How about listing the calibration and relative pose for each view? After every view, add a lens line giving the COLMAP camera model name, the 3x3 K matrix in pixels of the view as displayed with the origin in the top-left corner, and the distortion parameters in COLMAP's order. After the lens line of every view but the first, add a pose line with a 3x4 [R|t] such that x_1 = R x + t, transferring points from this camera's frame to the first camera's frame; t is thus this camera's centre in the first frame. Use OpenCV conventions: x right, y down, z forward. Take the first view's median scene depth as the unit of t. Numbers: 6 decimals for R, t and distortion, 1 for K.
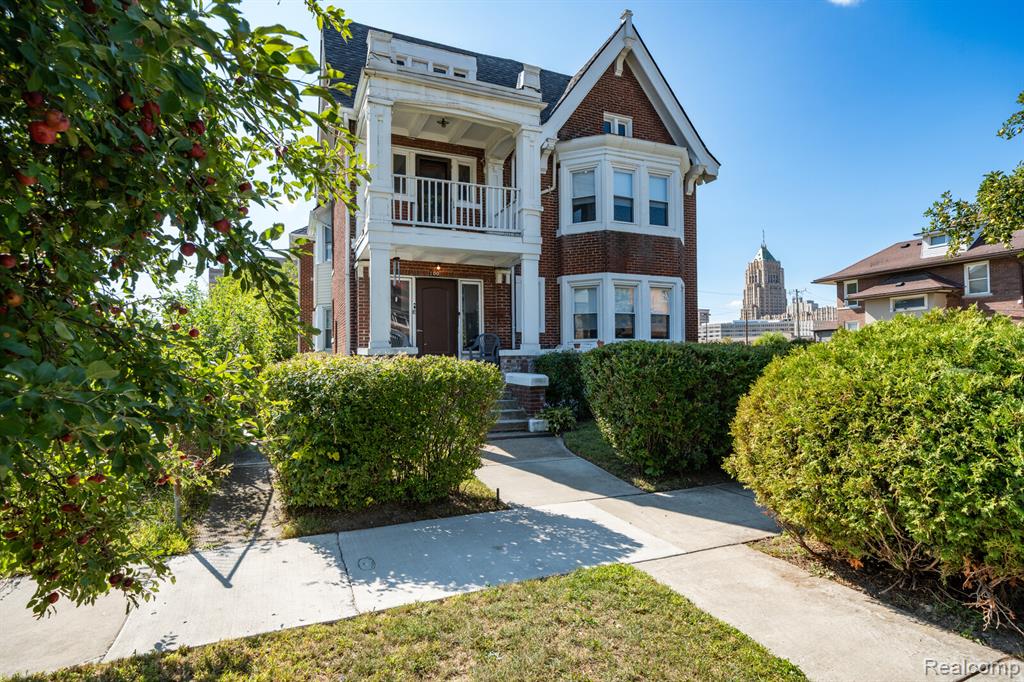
lens RADIAL K [[505.4, 0, 512.0], [0, 505.4, 341.0], [0, 0, 1]] dist [0.000404, 0.000084]
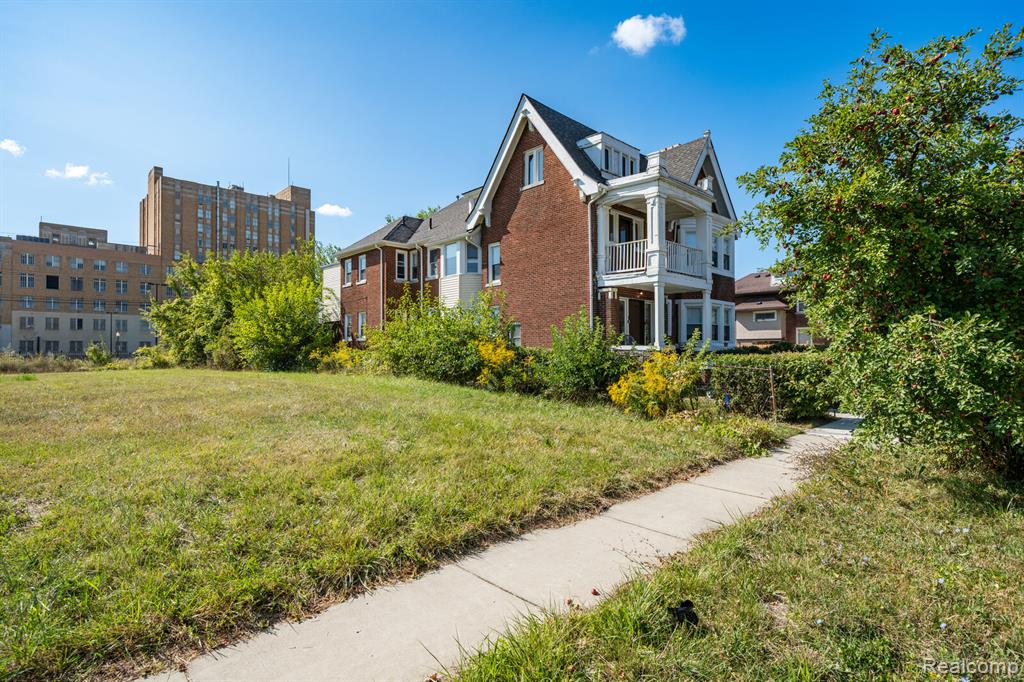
lens RADIAL K [[505.4, 0, 512.0], [0, 505.4, 341.0], [0, 0, 1]] dist [0.000404, 0.000084]
pose [[0.929685, 0.010199, 0.368215, -0.491553], [-0.014851, 0.999842, 0.009802, -0.003643], [-0.368057, -0.014581, 0.929689, -0.133668]]
